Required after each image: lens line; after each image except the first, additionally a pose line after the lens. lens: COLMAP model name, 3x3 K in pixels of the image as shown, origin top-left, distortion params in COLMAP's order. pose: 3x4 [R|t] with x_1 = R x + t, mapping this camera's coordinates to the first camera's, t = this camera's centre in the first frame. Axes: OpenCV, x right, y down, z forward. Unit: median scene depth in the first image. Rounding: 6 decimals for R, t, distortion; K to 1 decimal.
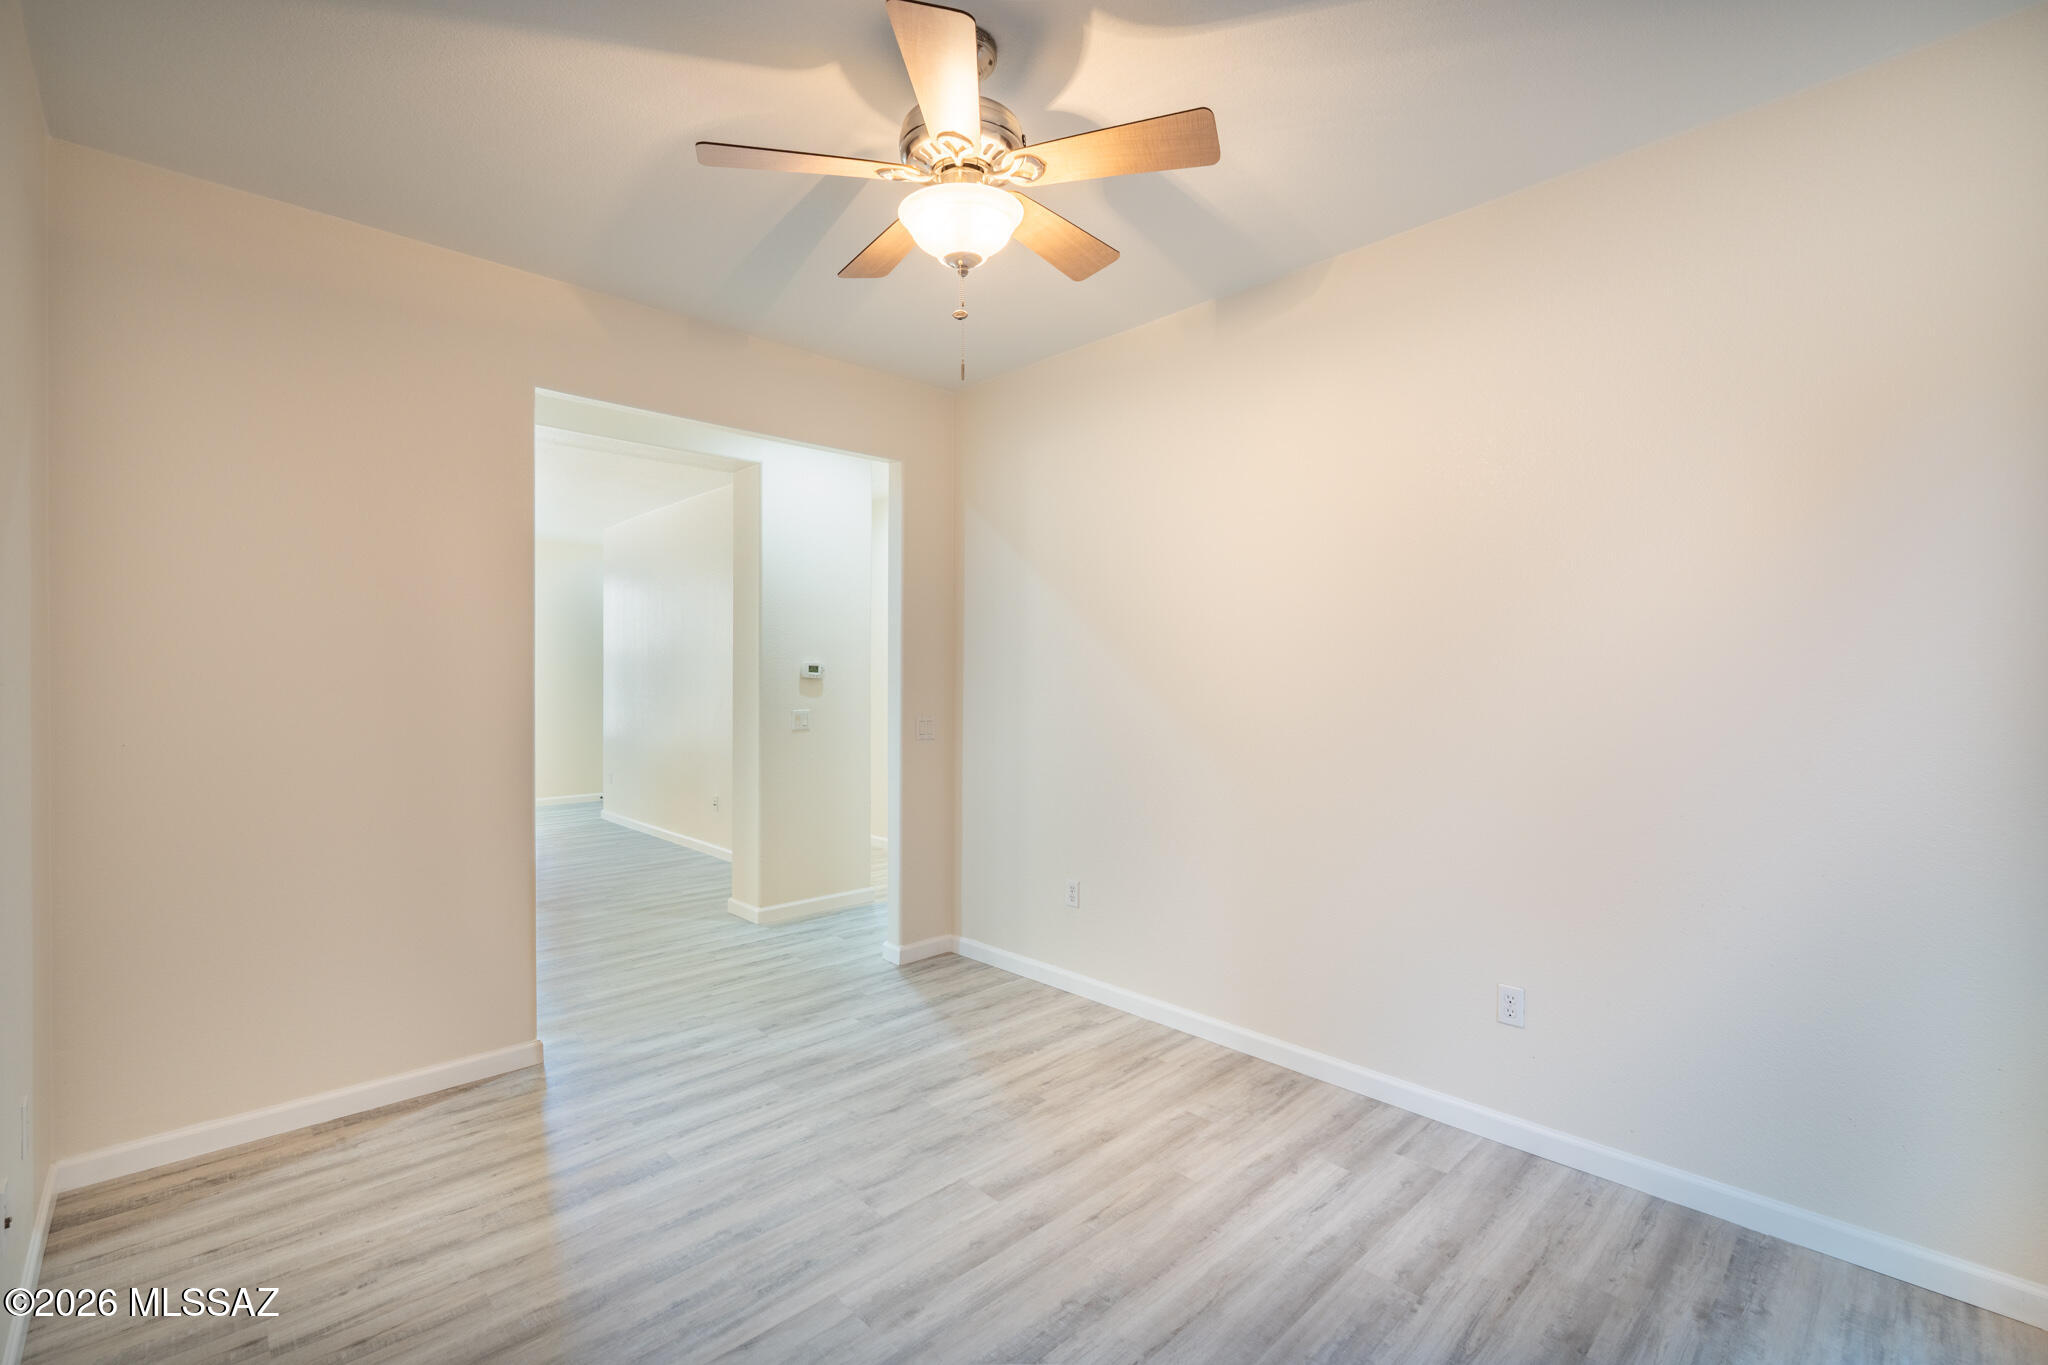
lens RADIAL K [[893.3, 0, 1025.3], [0, 893.3, 679.9], [0, 0, 1]] dist [-0.002204, -0.000621]
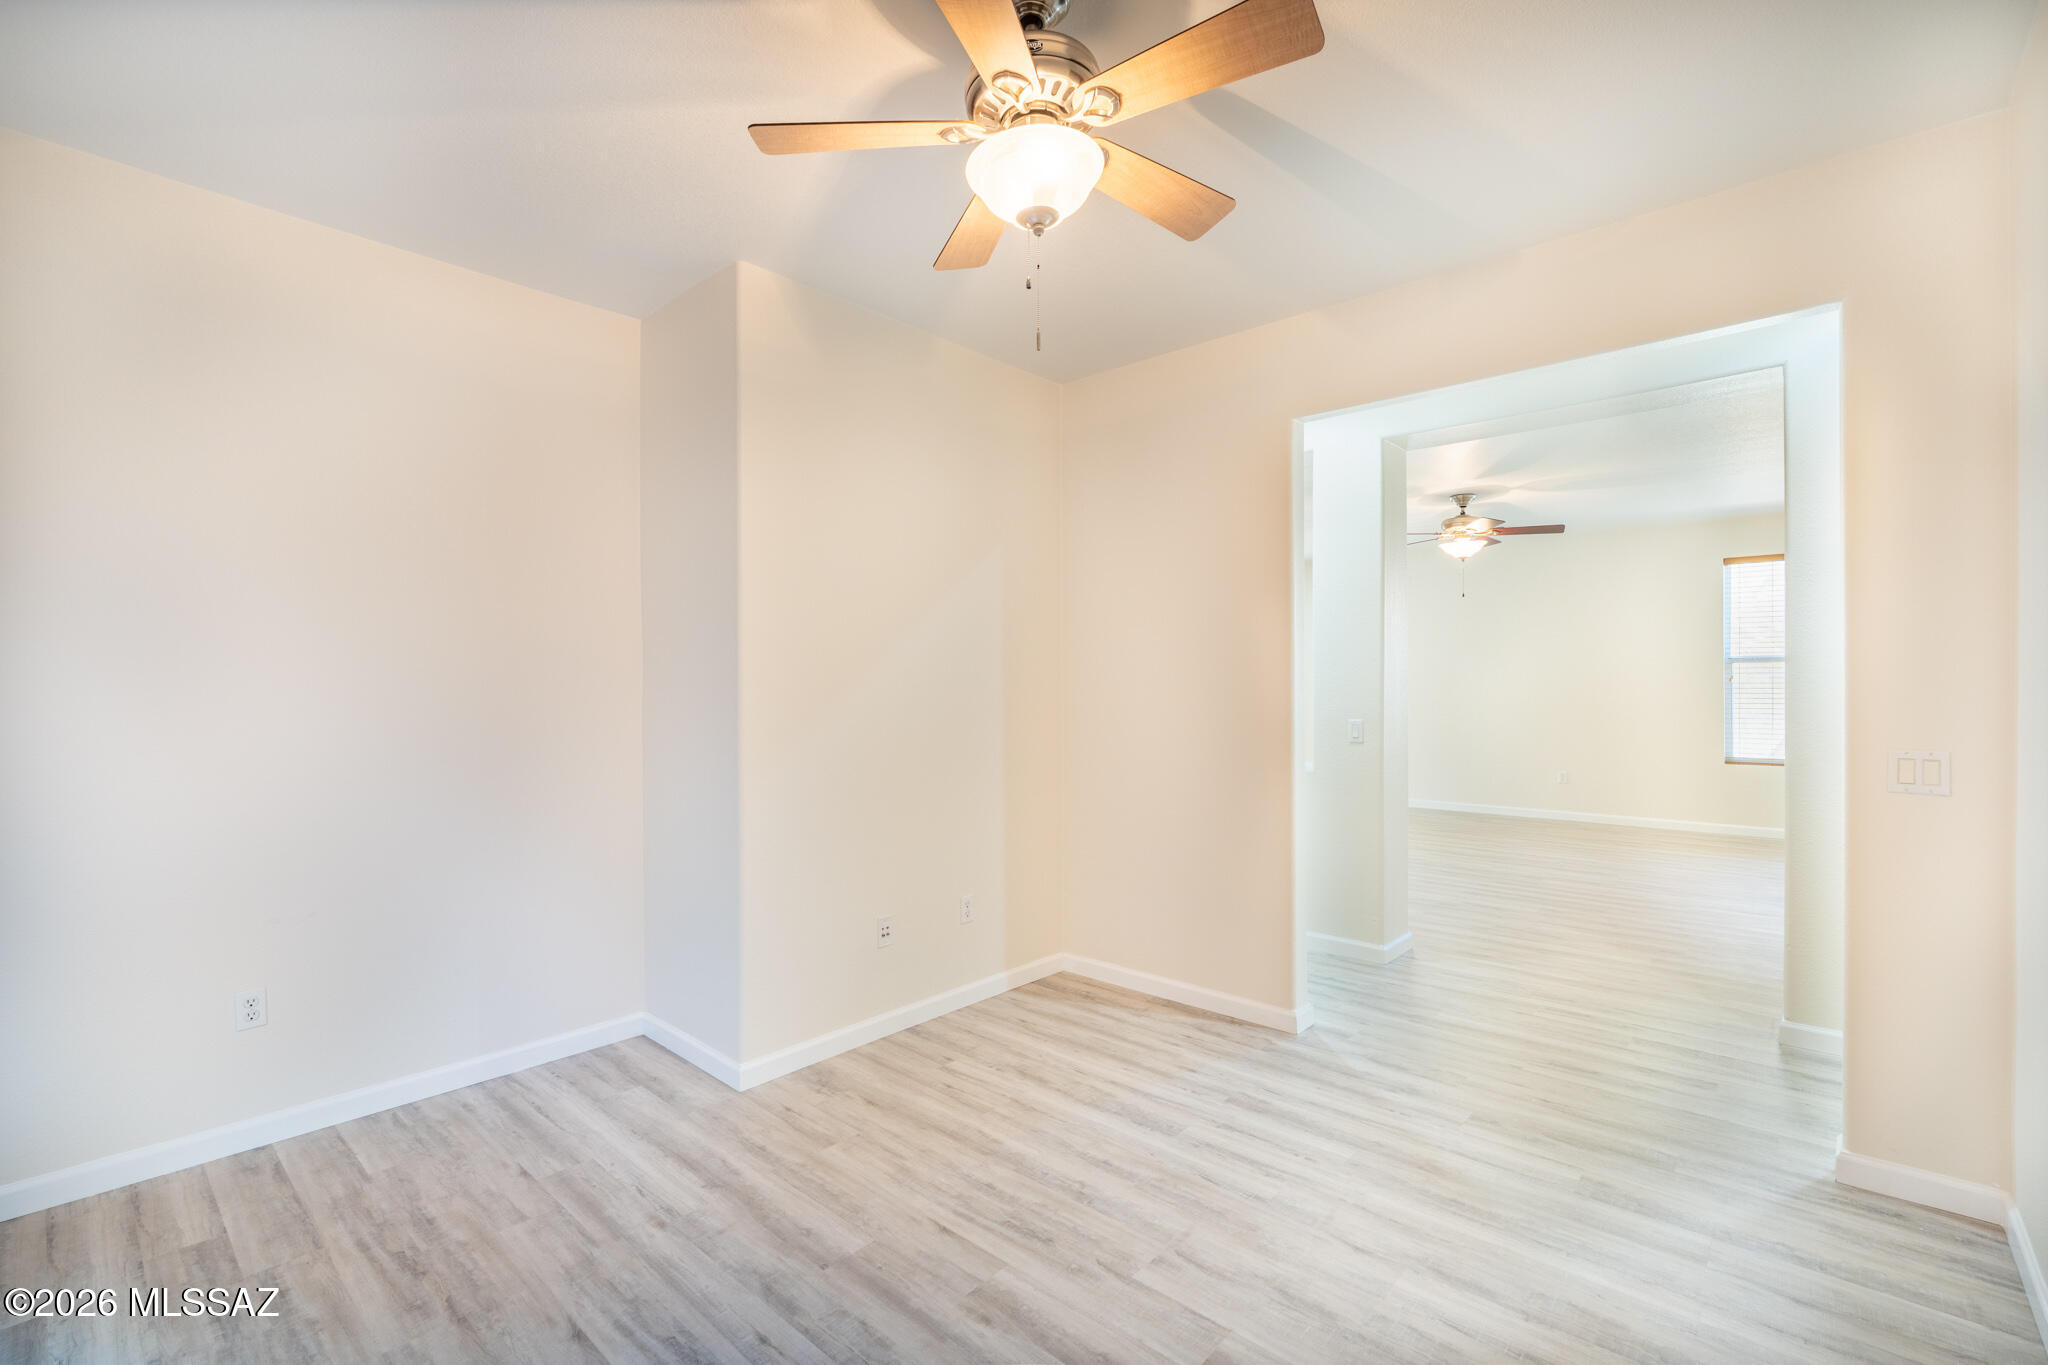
lens RADIAL K [[893.3, 0, 1022.6], [0, 893.3, 685.6], [0, 0, 1]] dist [-0.002204, -0.000621]
pose [[0.069371, -0.000129, -0.997591, 0.650004], [0.001681, 0.999999, -0.000012, 0.001343], [0.997590, -0.001676, 0.069371, 0.728473]]
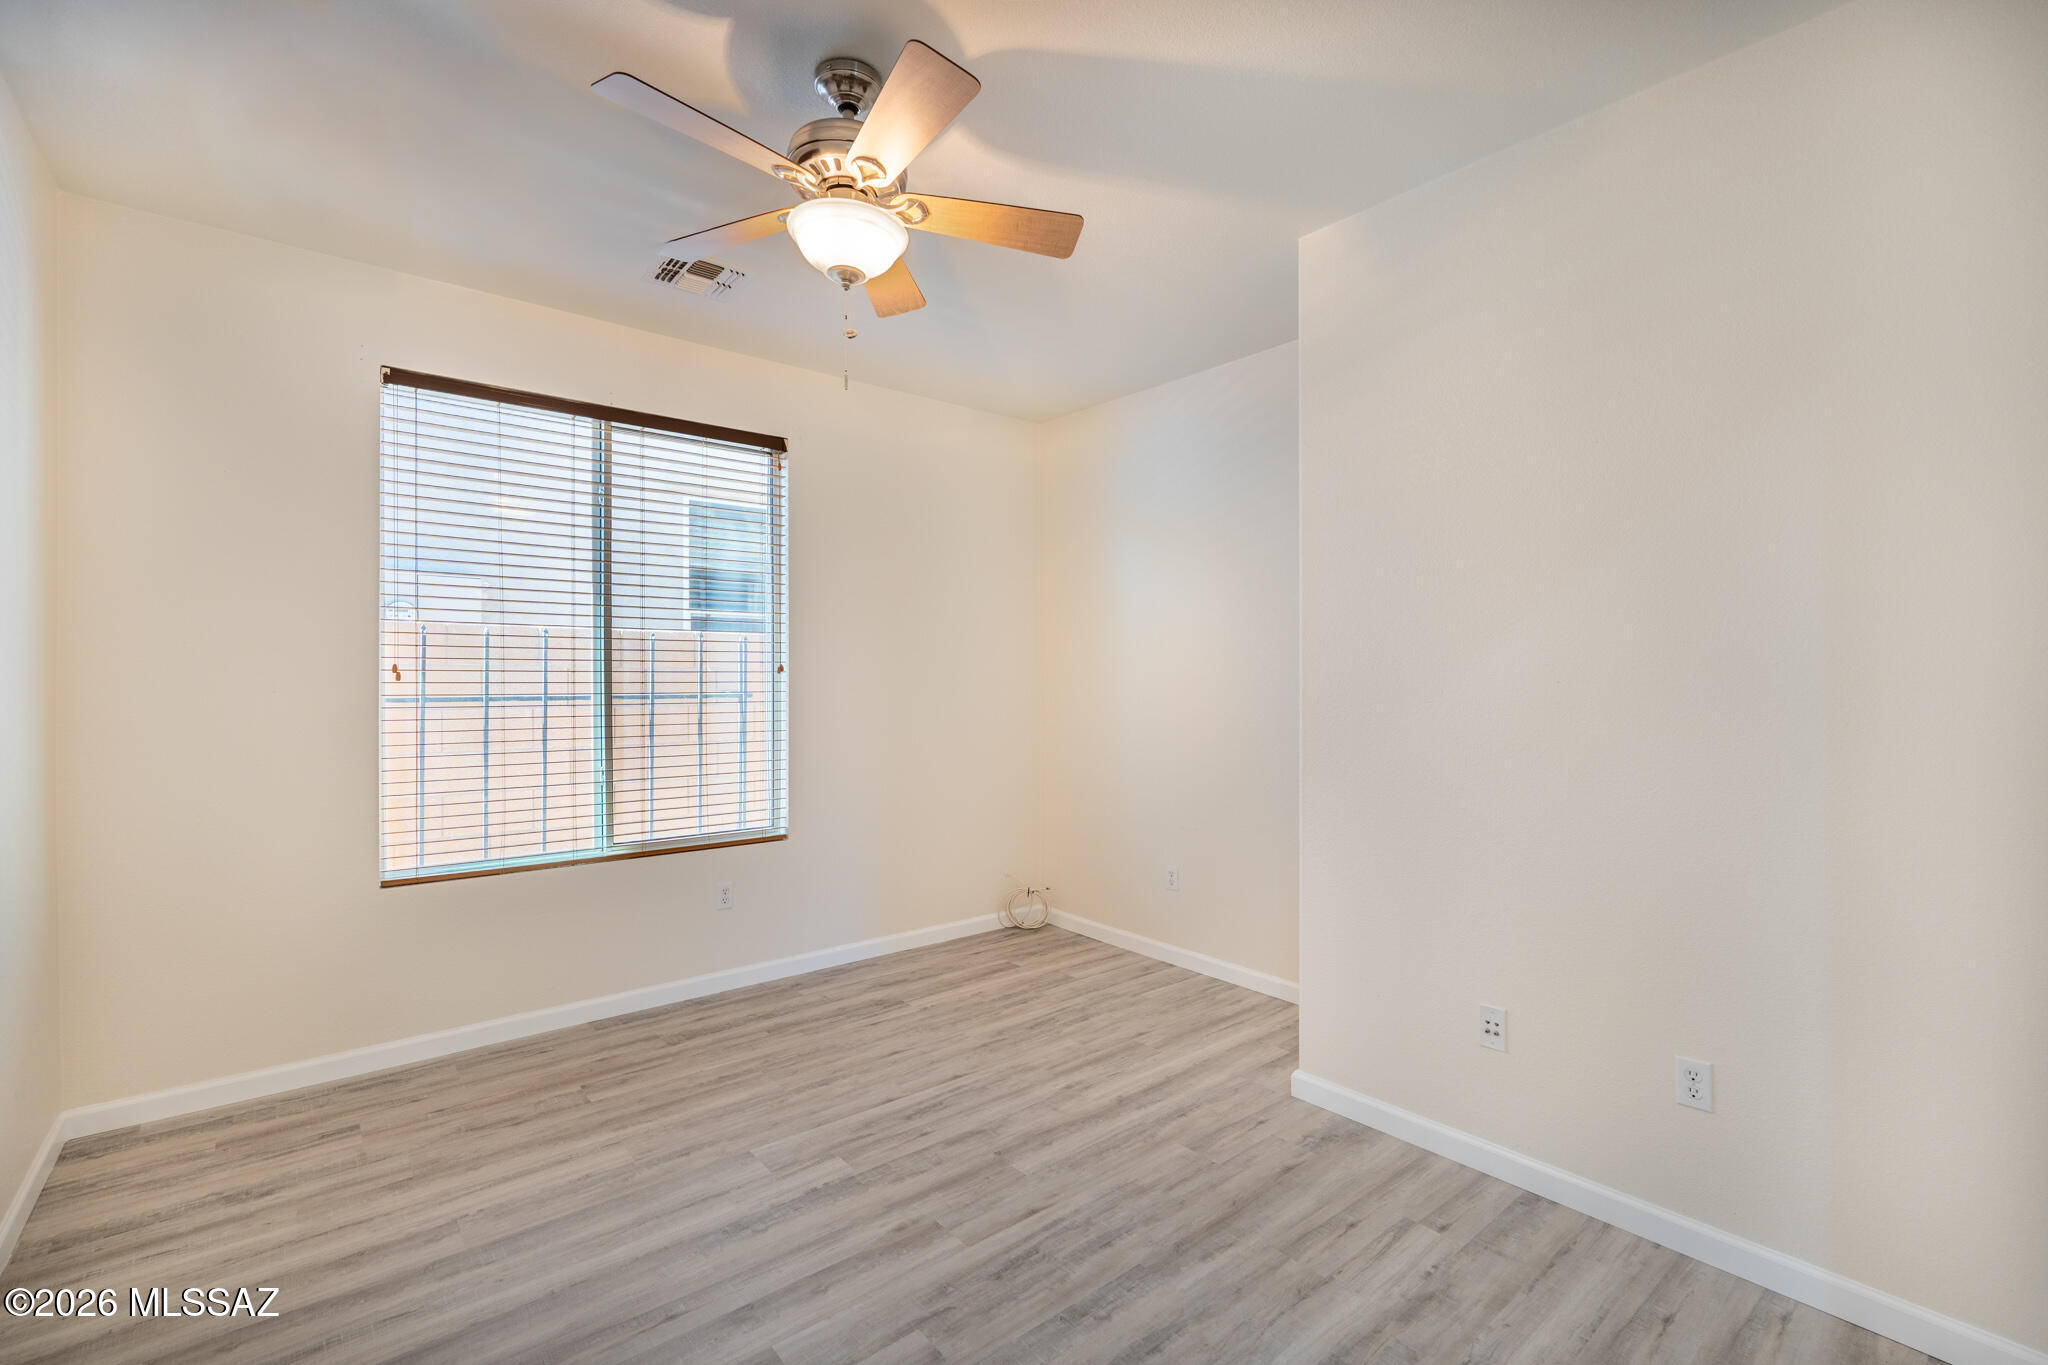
lens RADIAL K [[893.3, 0, 1021.0], [0, 893.3, 680.6], [0, 0, 1]] dist [-0.002204, -0.000621]
pose [[-0.997083, -0.000504, 0.076321, -0.278381], [-0.000432, 0.999999, 0.000952, 0.001559], [-0.076321, 0.000916, -0.997083, 1.597901]]
